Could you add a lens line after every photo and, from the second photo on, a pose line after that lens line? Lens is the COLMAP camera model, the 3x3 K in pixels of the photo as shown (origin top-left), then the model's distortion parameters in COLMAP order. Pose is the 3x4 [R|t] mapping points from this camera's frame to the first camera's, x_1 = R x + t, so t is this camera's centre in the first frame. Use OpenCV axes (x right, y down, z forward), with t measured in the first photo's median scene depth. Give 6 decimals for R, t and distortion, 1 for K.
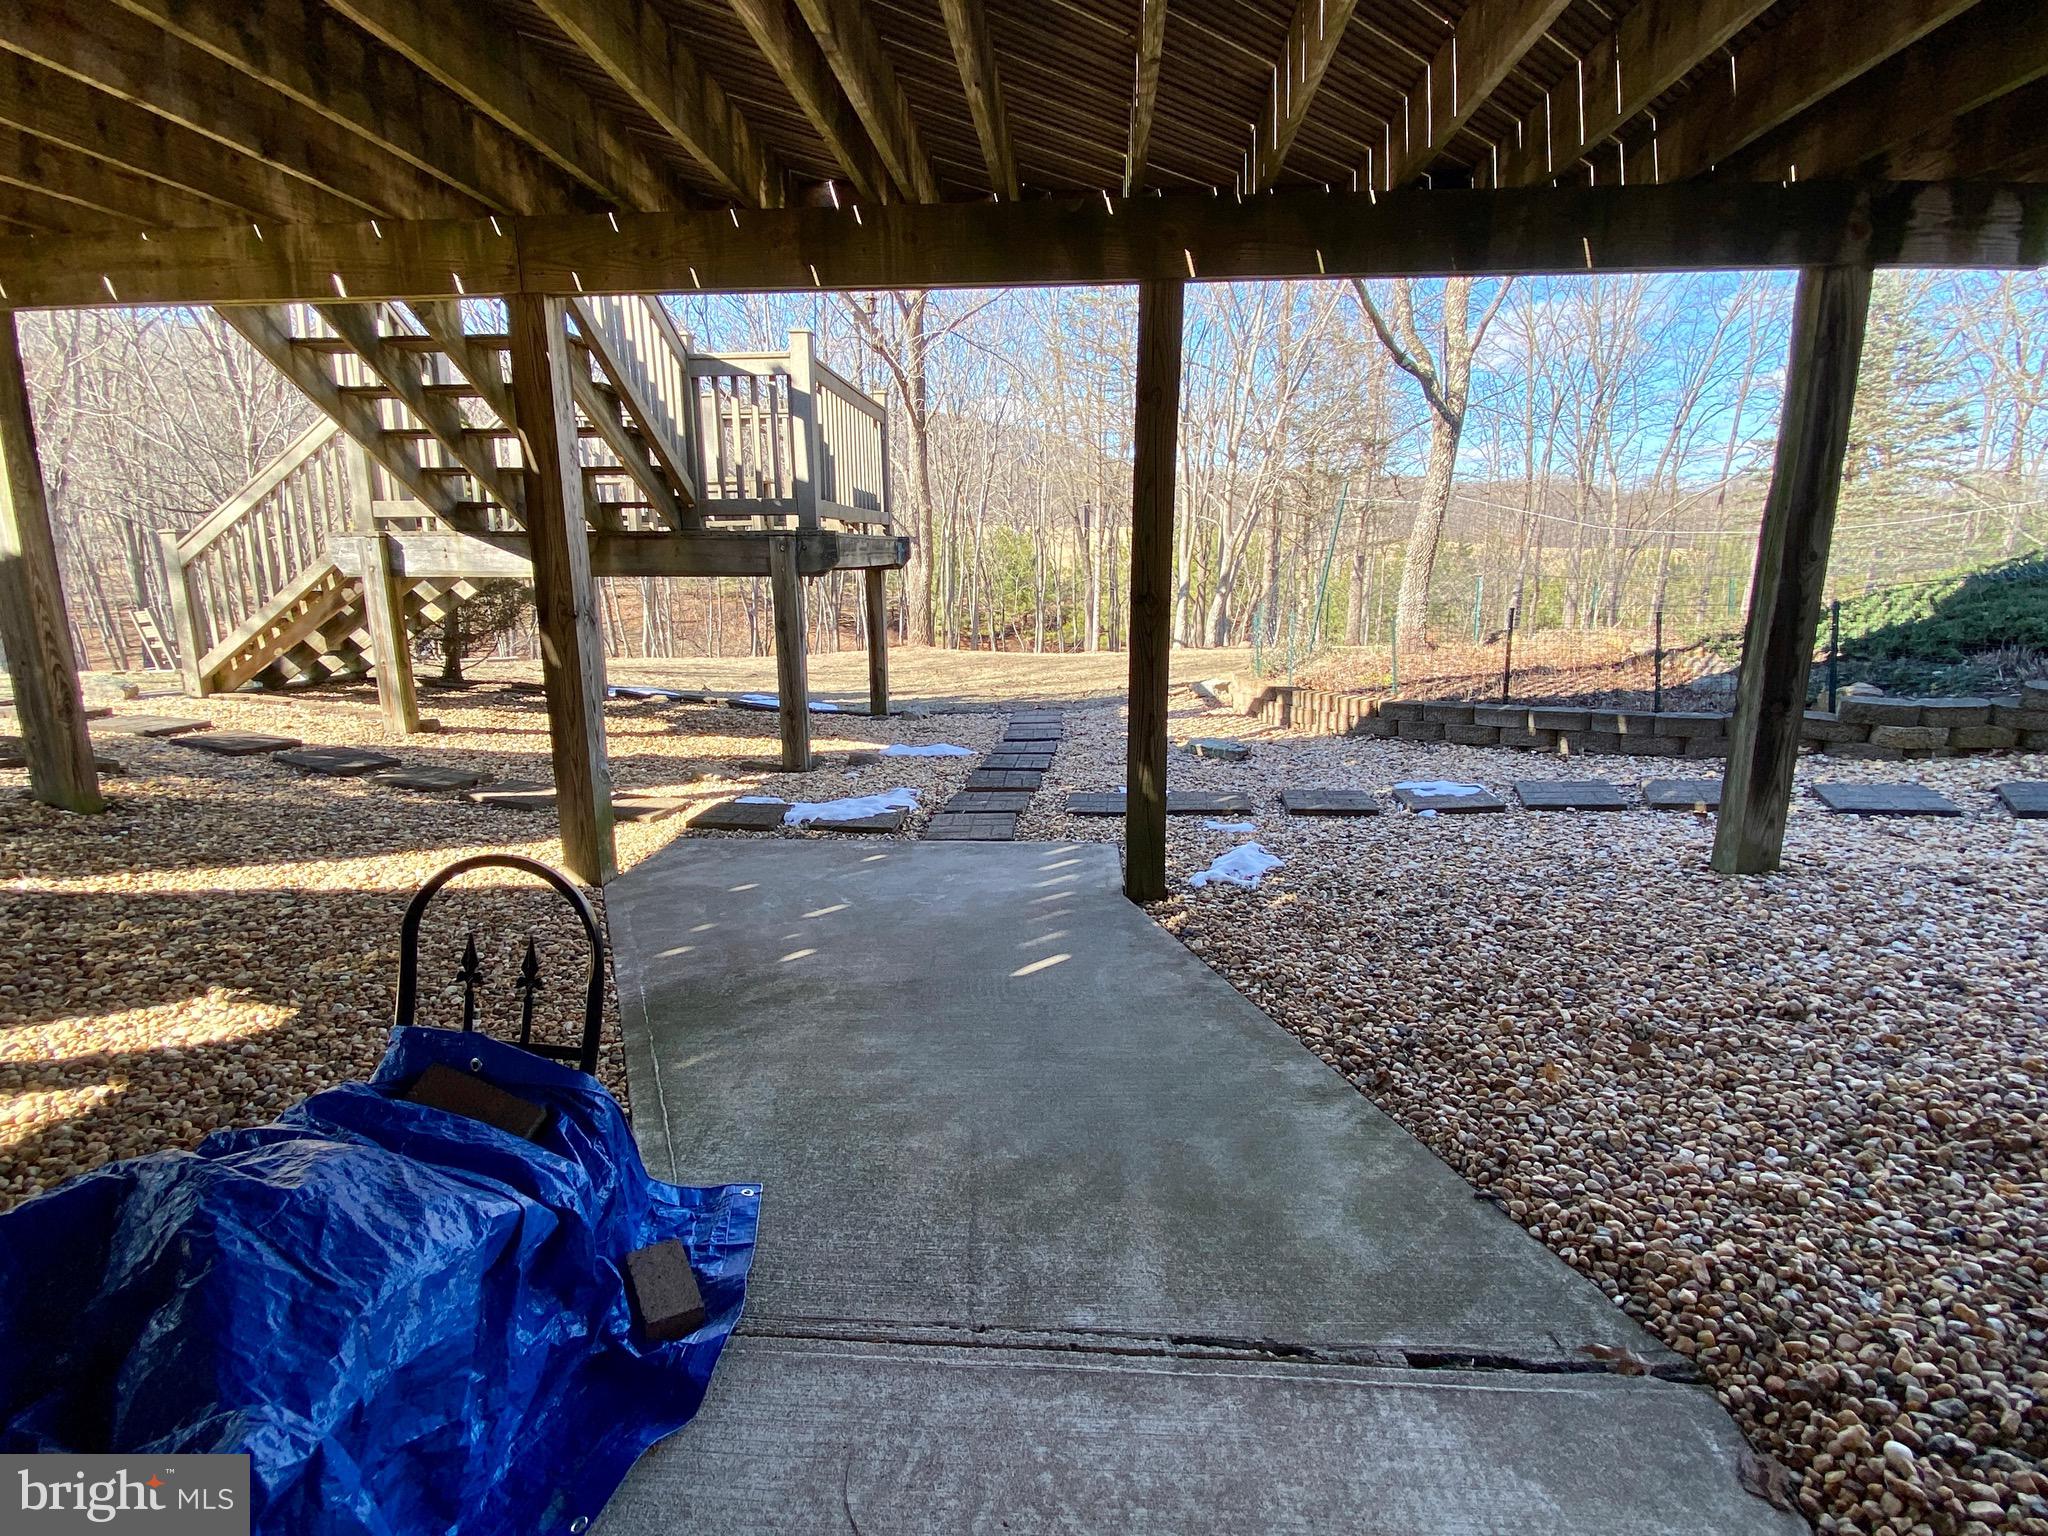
lens RADIAL K [[1005.4, 0, 1006.7], [0, 1005.4, 755.6], [0, 0, 1]] dist [0.022011, -0.022805]
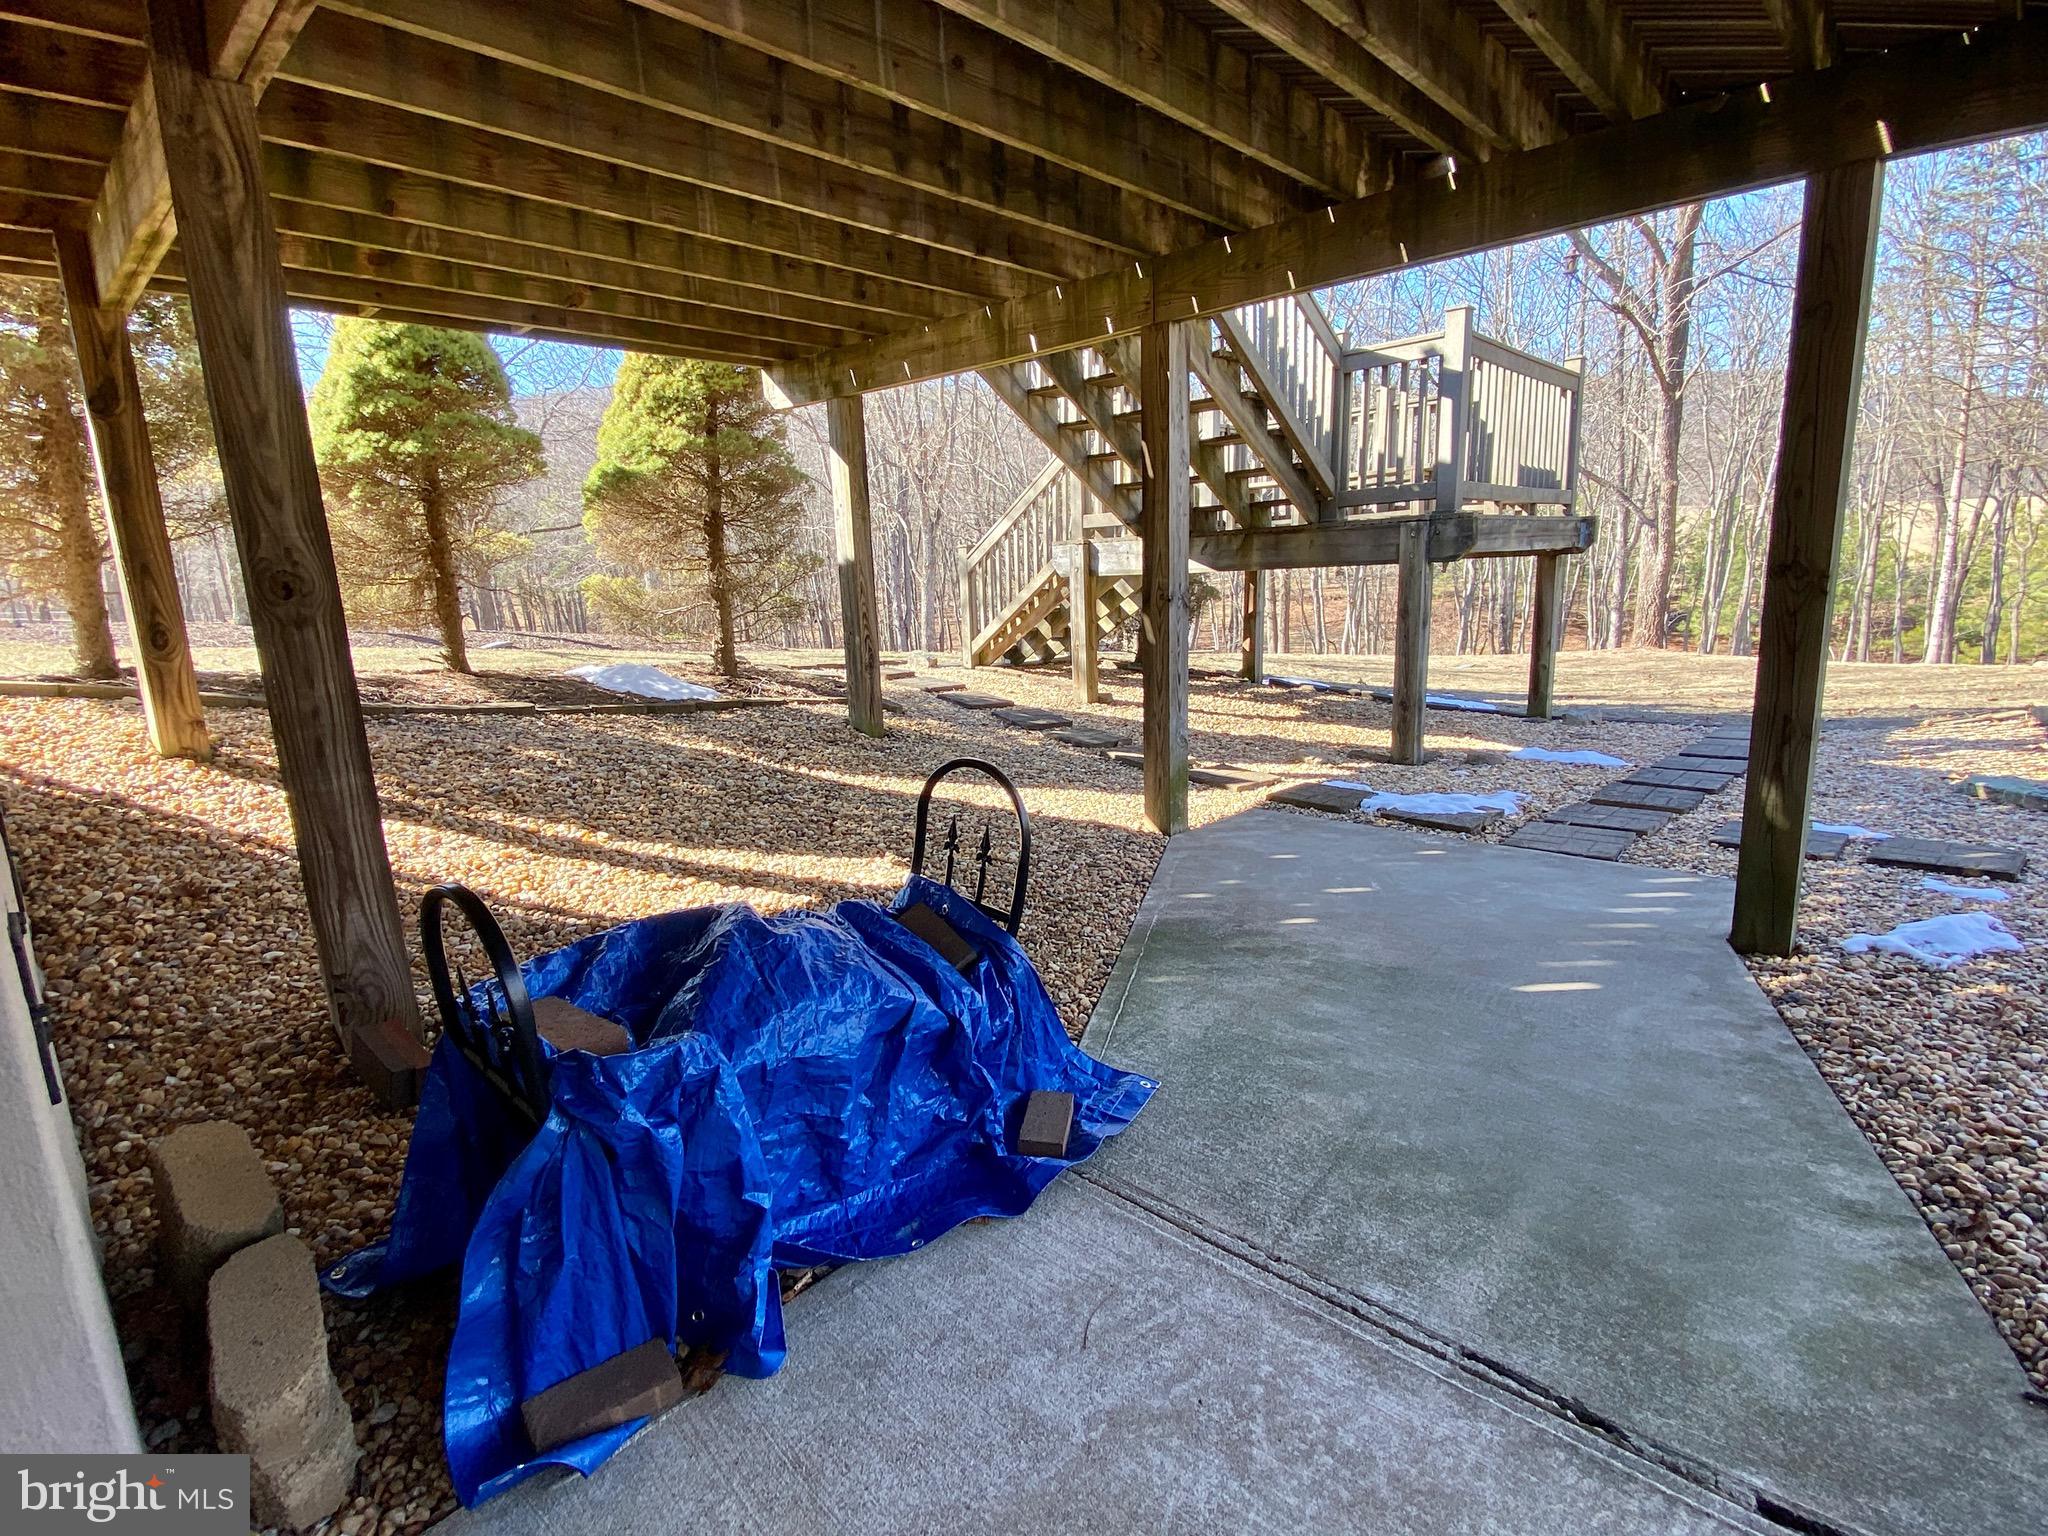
lens RADIAL K [[1005.4, 0, 1020.2], [0, 1005.4, 770.9], [0, 0, 1]] dist [0.022011, -0.022805]
pose [[0.770677, 0.100960, -0.629177, 0.156863], [-0.094209, 0.994571, 0.044196, 0.018134], [0.630223, 0.025214, 0.776004, 0.003473]]
